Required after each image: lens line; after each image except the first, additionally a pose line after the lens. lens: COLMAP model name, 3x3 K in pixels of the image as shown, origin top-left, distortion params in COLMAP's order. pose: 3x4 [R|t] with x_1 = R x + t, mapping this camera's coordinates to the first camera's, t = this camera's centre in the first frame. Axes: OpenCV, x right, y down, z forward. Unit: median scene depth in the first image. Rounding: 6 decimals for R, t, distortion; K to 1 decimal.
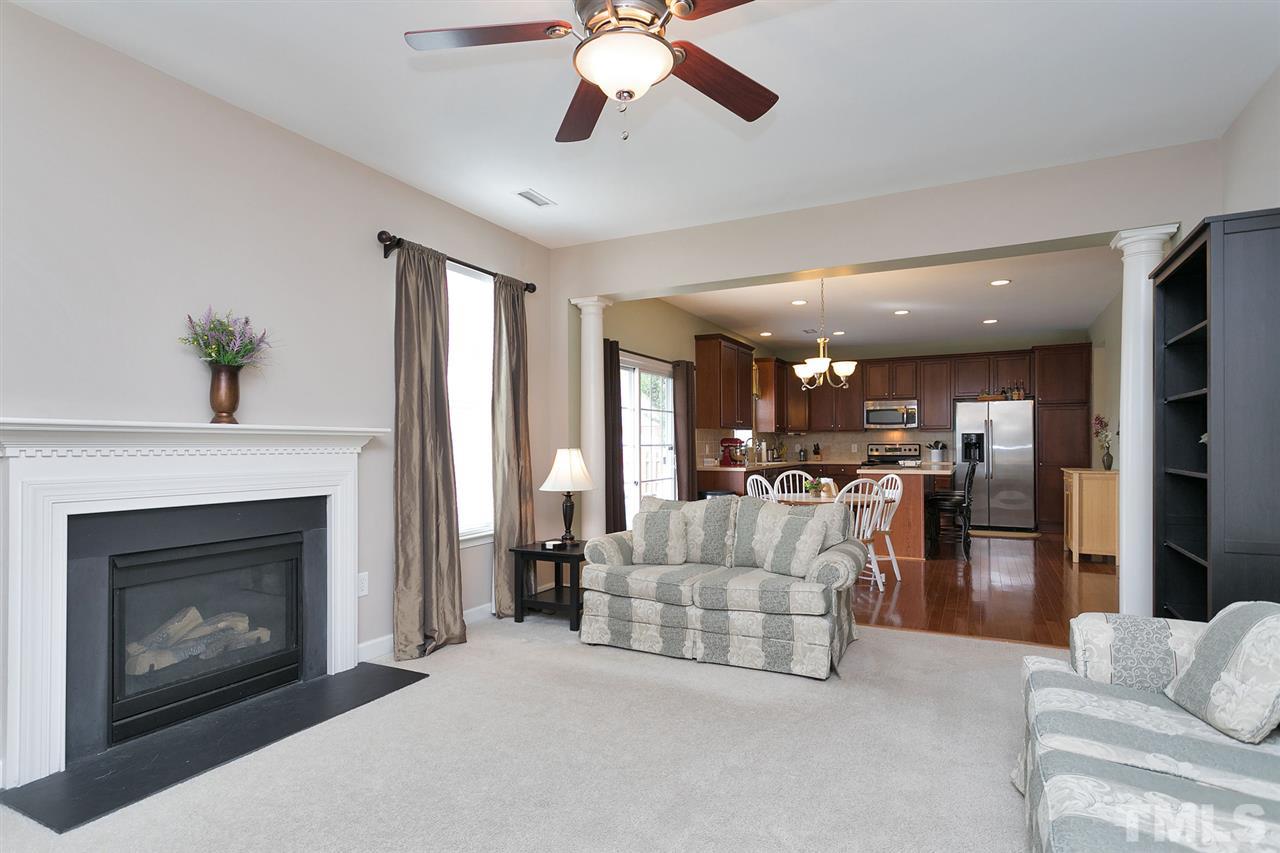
lens RADIAL K [[660.9, 0, 626.9], [0, 660.9, 460.2], [0, 0, 1]] dist [-0.011094, 0.005360]
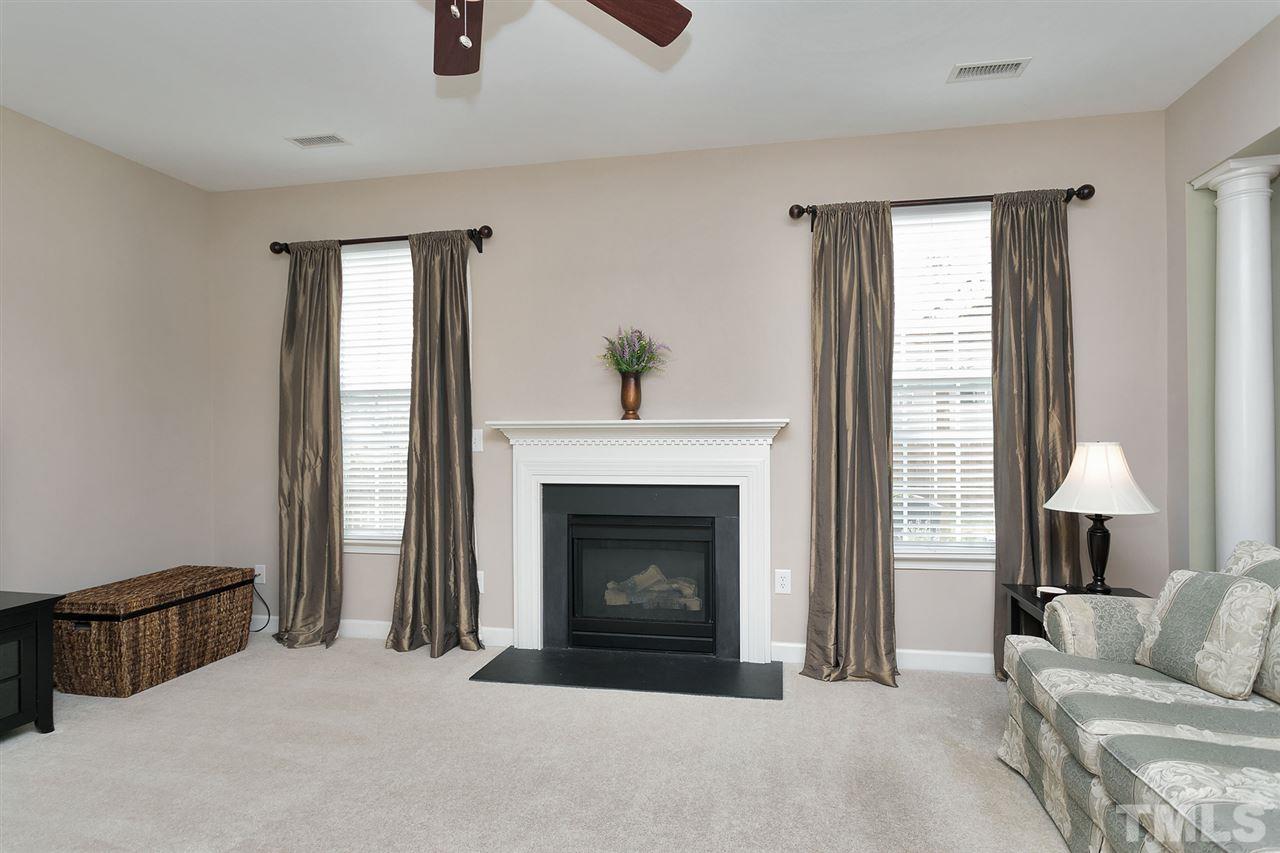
lens RADIAL K [[660.9, 0, 666.8], [0, 660.9, 434.1], [0, 0, 1]] dist [-0.011094, 0.005360]
pose [[0.283655, 0.004885, -0.958914, 0.549140], [-0.013041, 0.999914, 0.001236, -0.028810], [0.958838, 0.012155, 0.283694, 0.658810]]
